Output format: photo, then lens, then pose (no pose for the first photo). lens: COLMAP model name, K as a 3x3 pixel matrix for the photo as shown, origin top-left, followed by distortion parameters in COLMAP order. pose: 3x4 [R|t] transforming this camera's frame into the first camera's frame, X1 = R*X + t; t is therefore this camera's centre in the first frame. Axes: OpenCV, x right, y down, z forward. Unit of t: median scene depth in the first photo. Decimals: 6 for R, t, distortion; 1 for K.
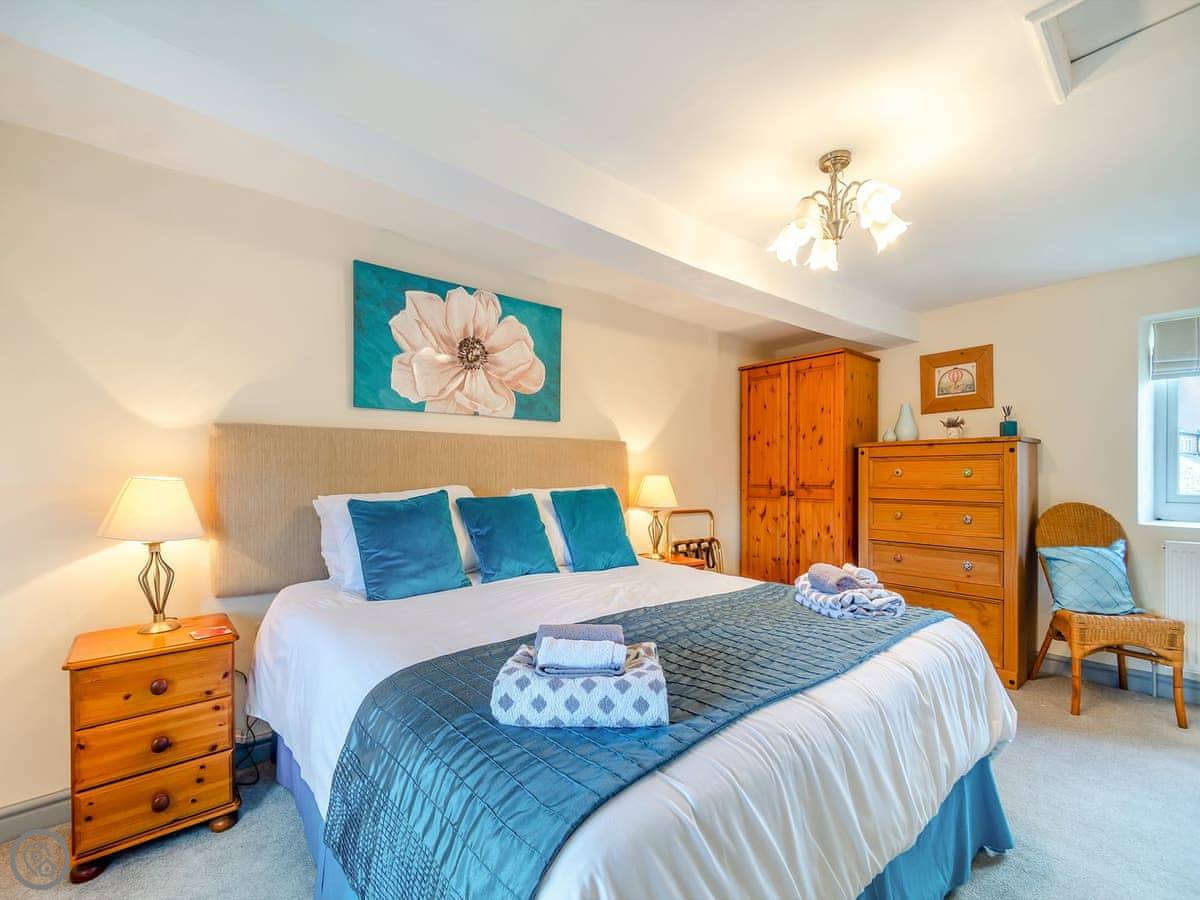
lens RADIAL K [[575.8, 0, 595.8], [0, 575.8, 481.2], [0, 0, 1]] dist [0.001113, 0.000128]
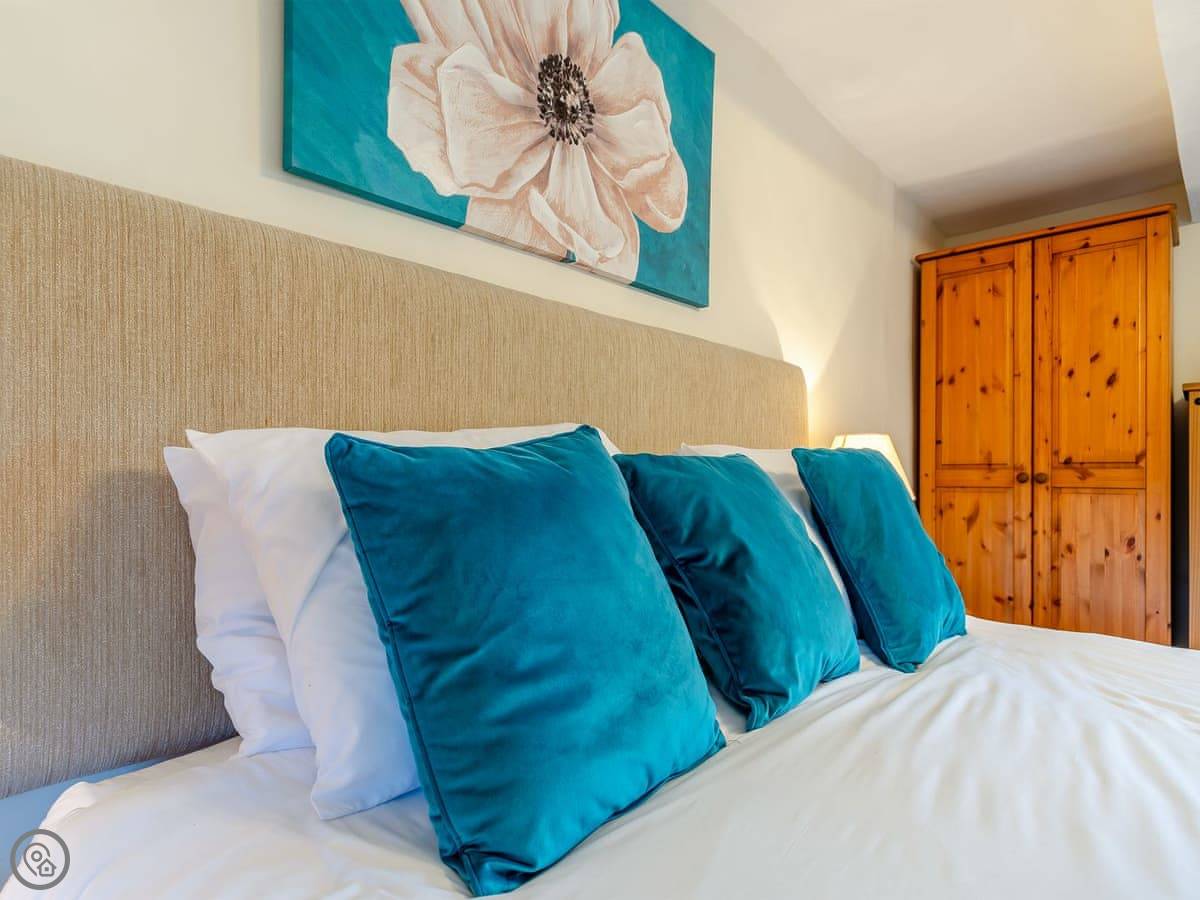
lens RADIAL K [[692.3, 0, 530.1], [0, 692.3, 488.1], [0, 0, 1]] dist [0.005706, -0.000030]
pose [[0.992818, 0.002967, 0.119601, -0.278018], [-0.003140, 0.999994, 0.001263, 0.039165], [-0.119597, -0.001630, 0.992821, 0.506478]]
